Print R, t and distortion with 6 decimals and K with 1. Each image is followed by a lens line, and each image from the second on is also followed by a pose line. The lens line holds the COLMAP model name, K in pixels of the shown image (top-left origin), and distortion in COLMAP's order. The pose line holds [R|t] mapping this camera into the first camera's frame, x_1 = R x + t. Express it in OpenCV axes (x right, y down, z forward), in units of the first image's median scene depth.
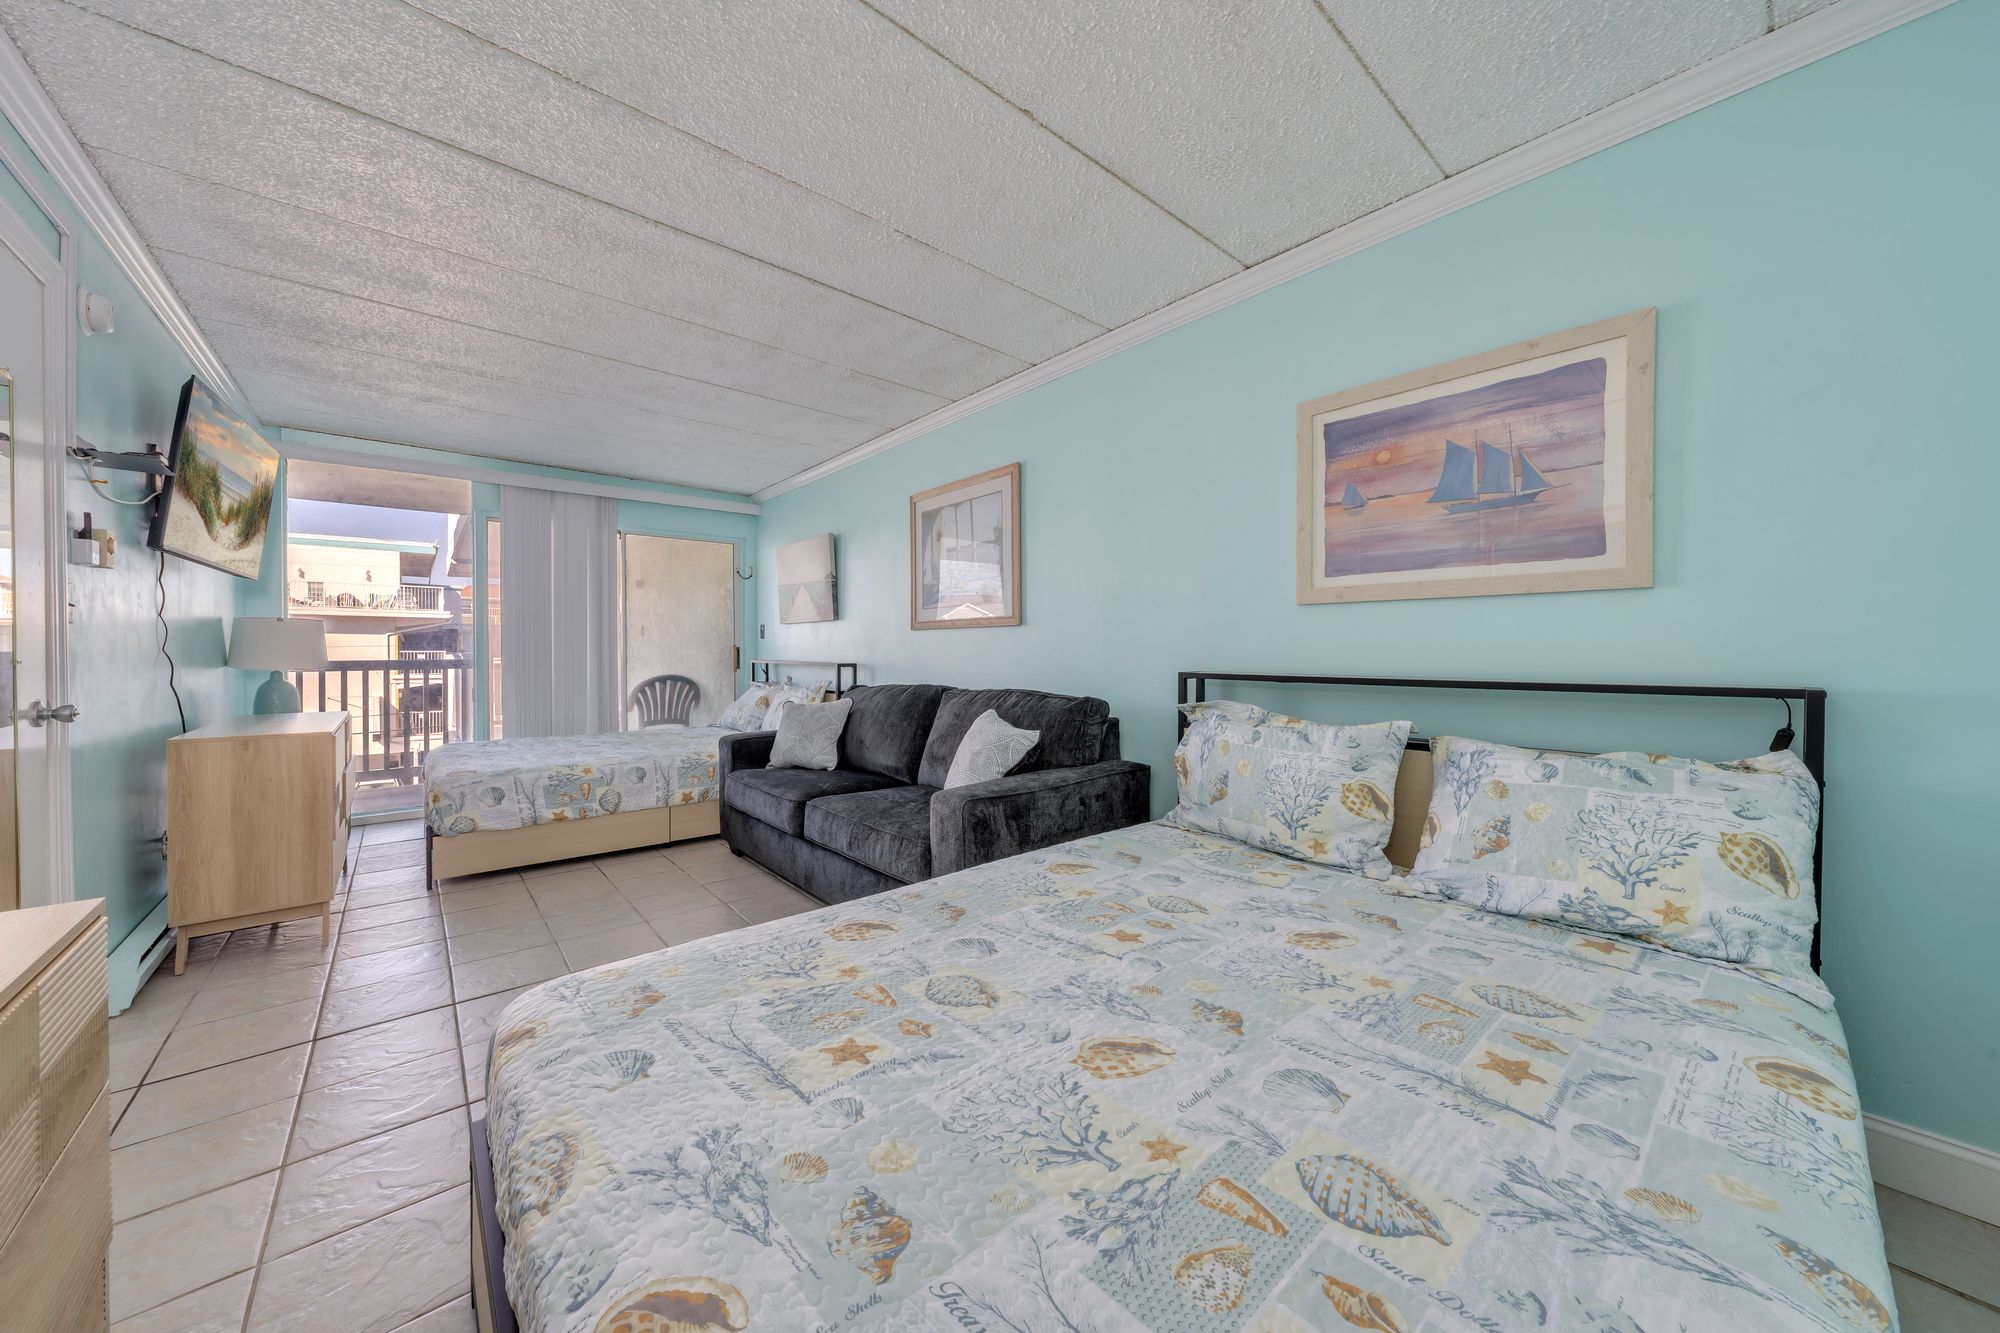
lens RADIAL K [[700.8, 0, 999.3], [0, 700.8, 656.4], [0, 0, 1]] dist [-0.002225, -0.000069]
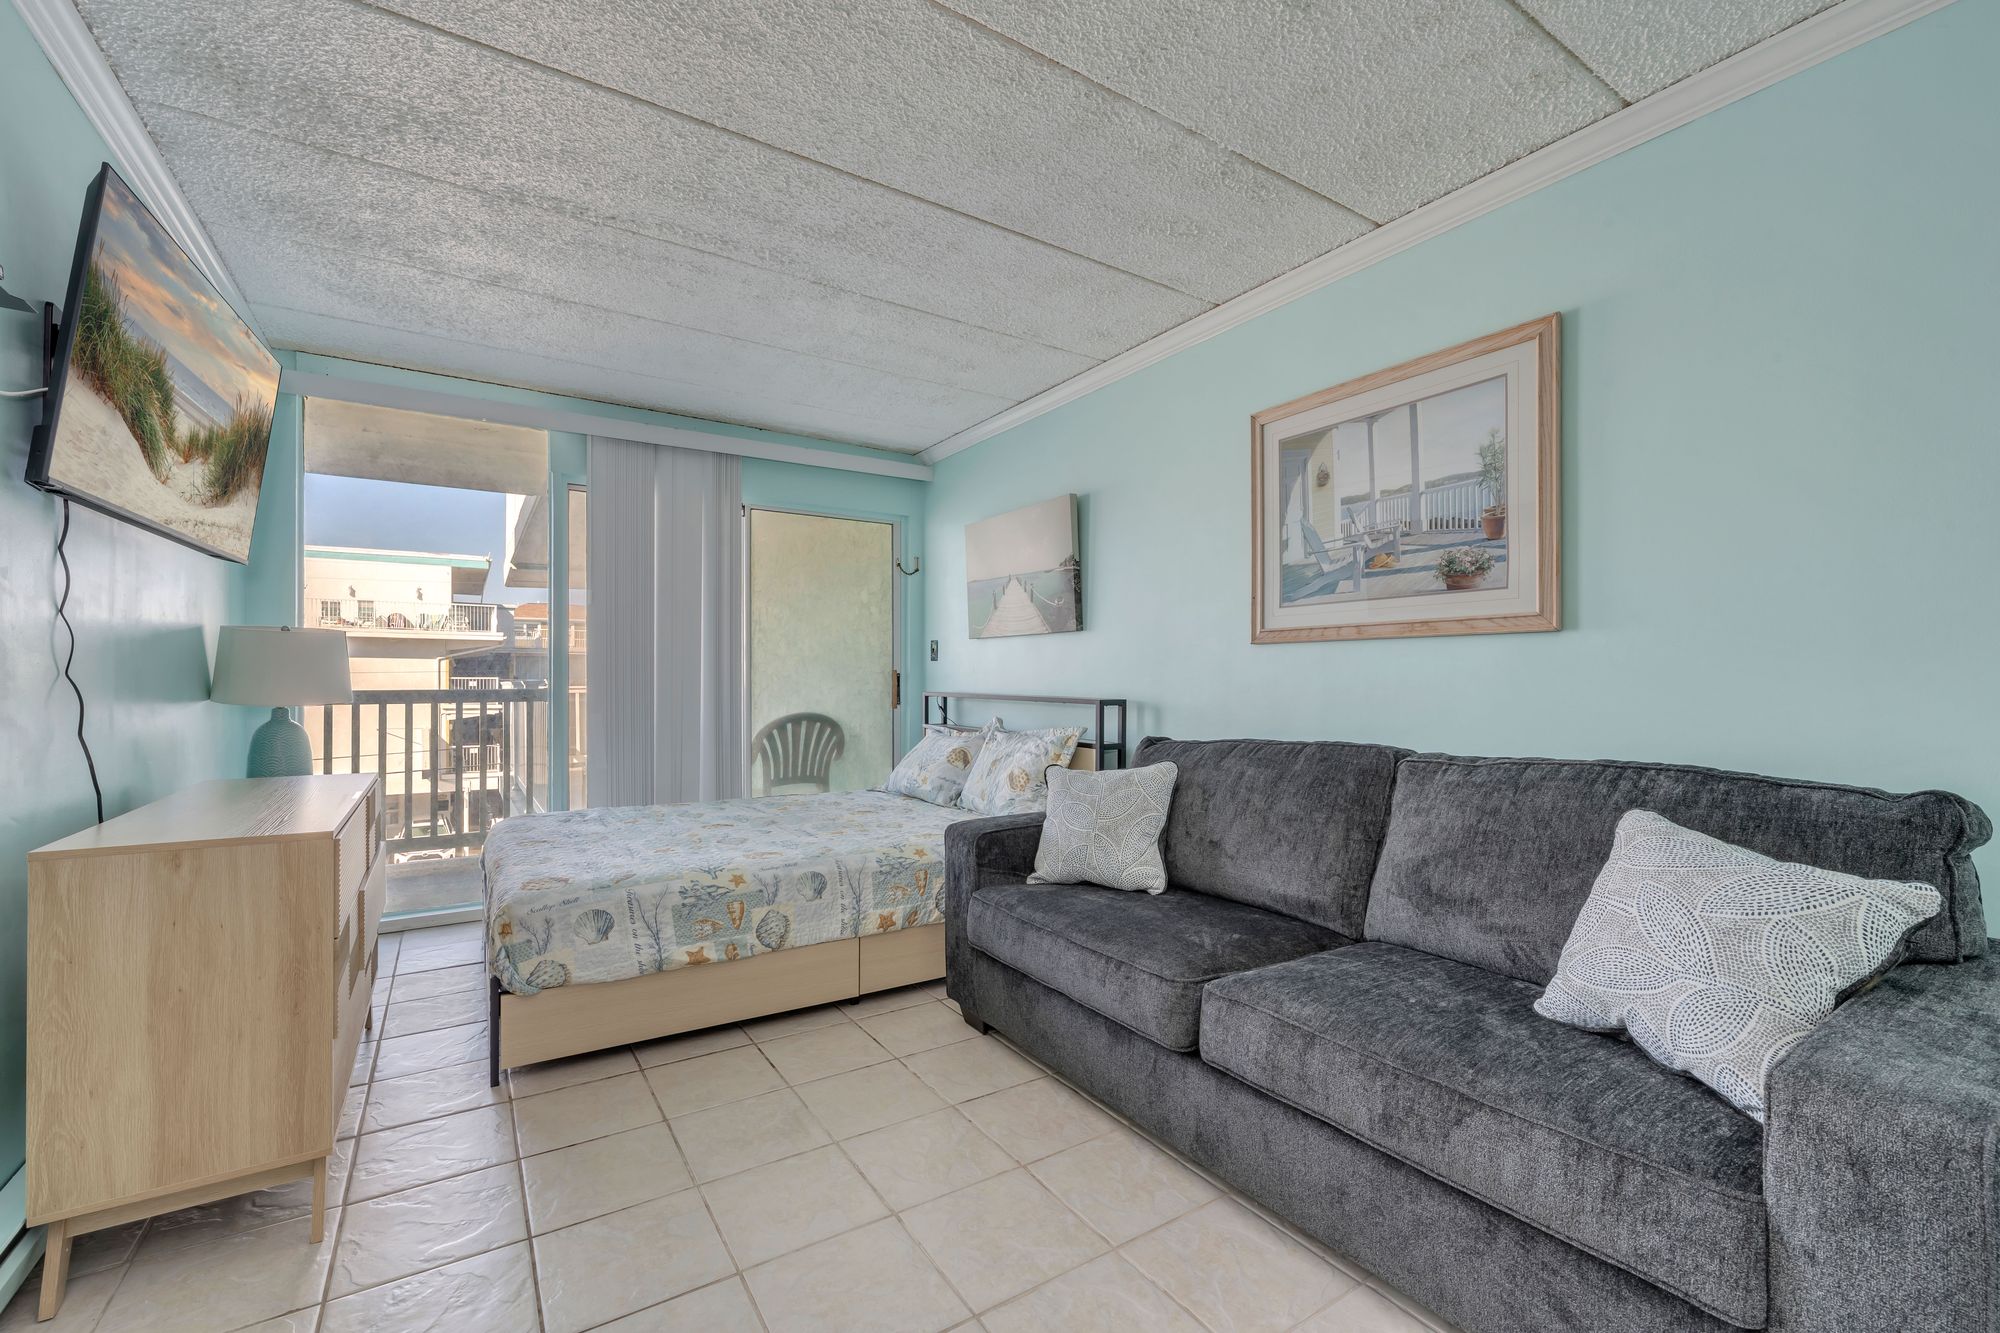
lens RADIAL K [[821.9, 0, 996.6], [0, 821.9, 681.7], [0, 0, 1]] dist [-0.000697, -0.000094]
pose [[0.992541, 0.003809, -0.121855, -0.301973], [-0.004488, 0.999976, -0.005295, -0.002258], [0.121832, 0.005803, 0.992534, 0.351040]]
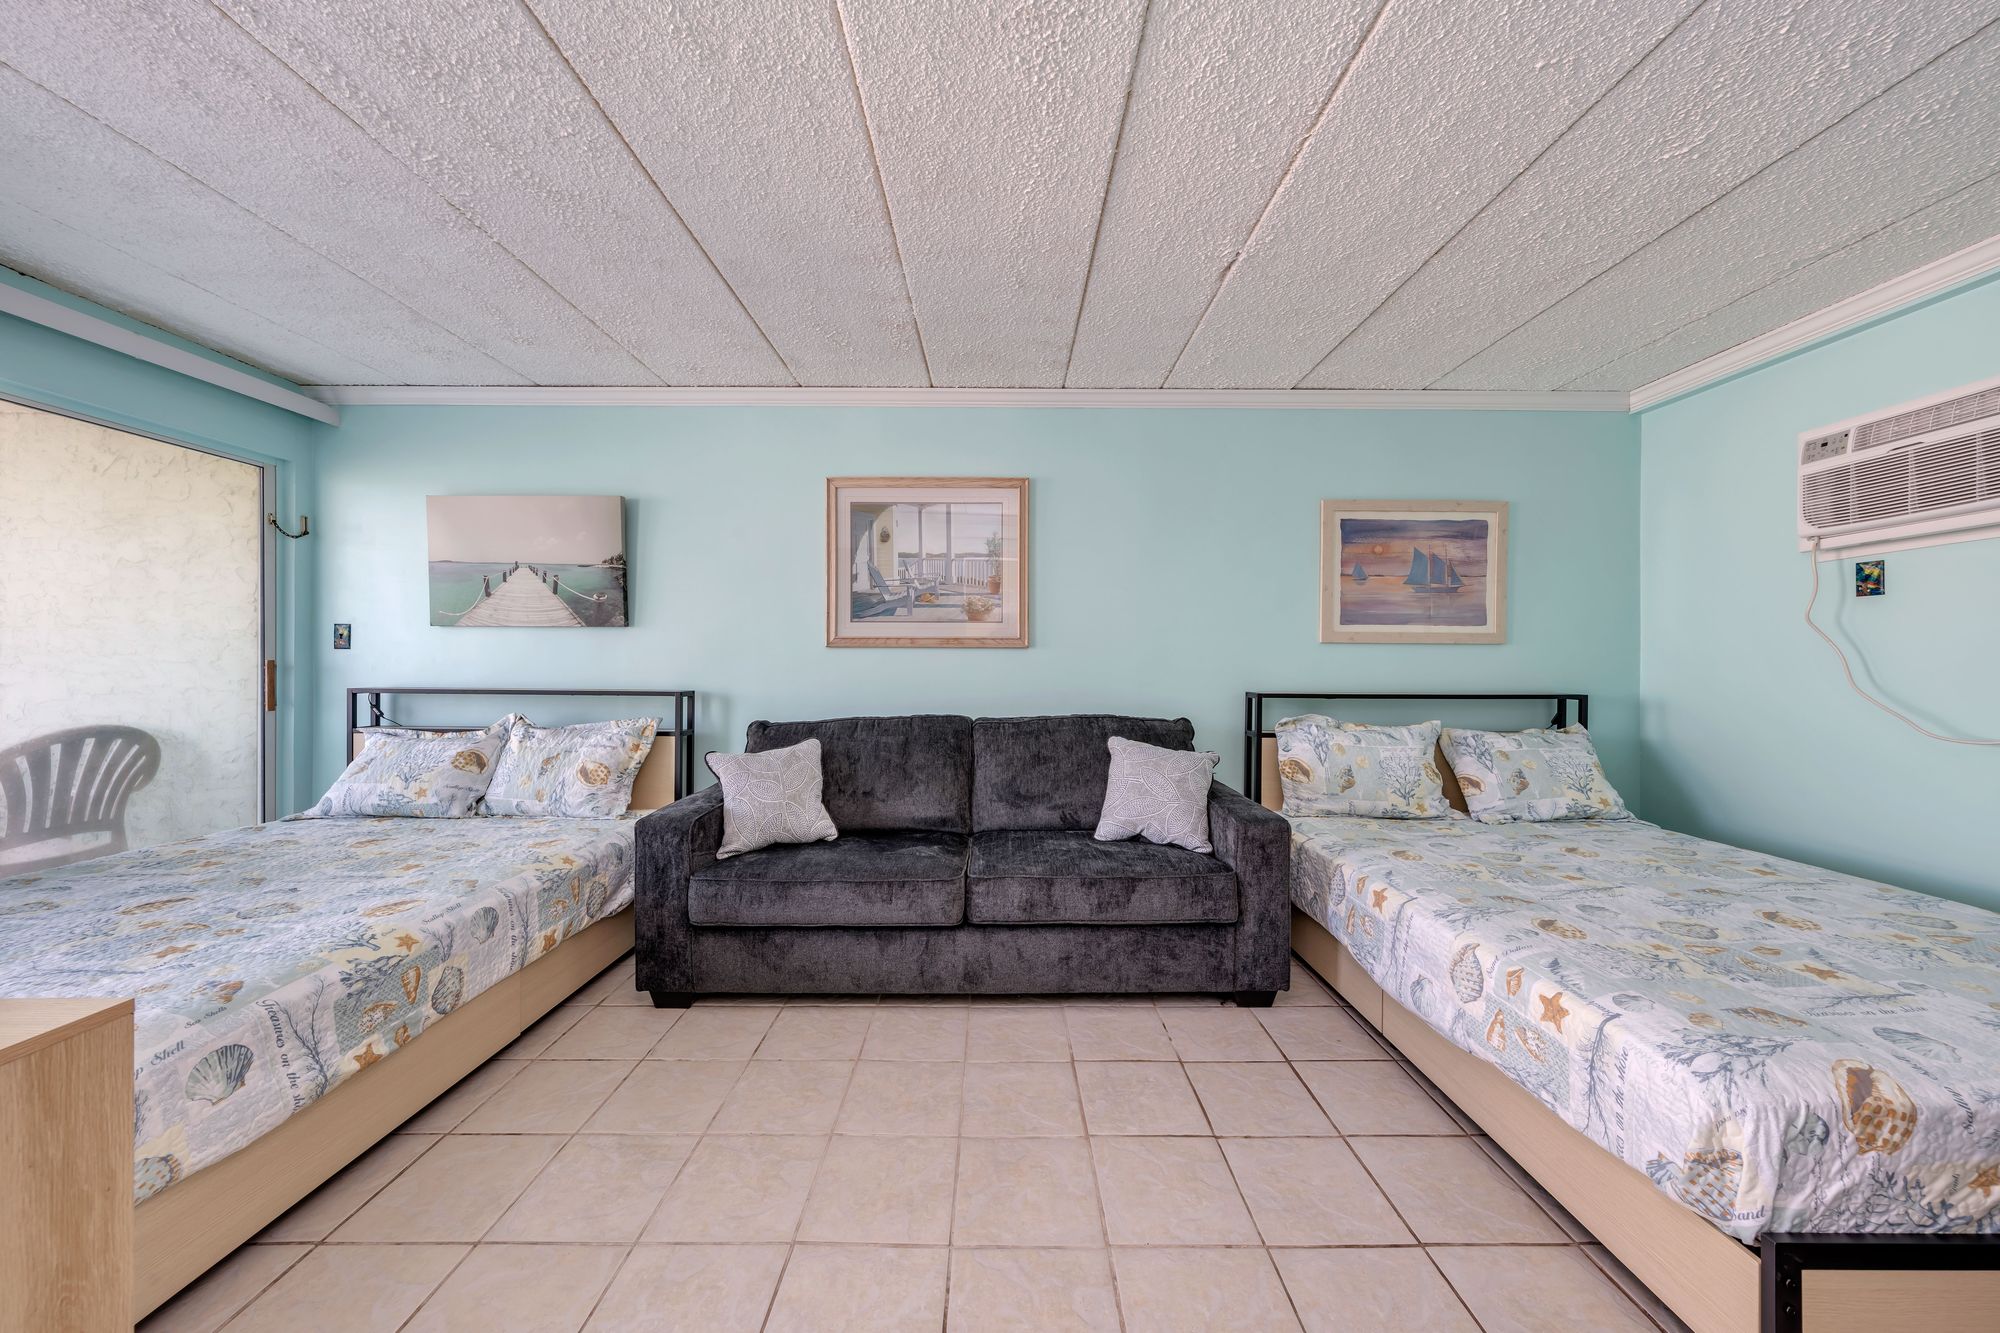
lens RADIAL K [[700.8, 0, 979.0], [0, 700.8, 660.1], [0, 0, 1]] dist [-0.002225, -0.000069]
pose [[0.639019, 0.004266, 0.769179, -0.742926], [0.001096, 0.999979, -0.006457, -0.021139], [-0.769190, 0.004969, 0.639001, 0.432705]]
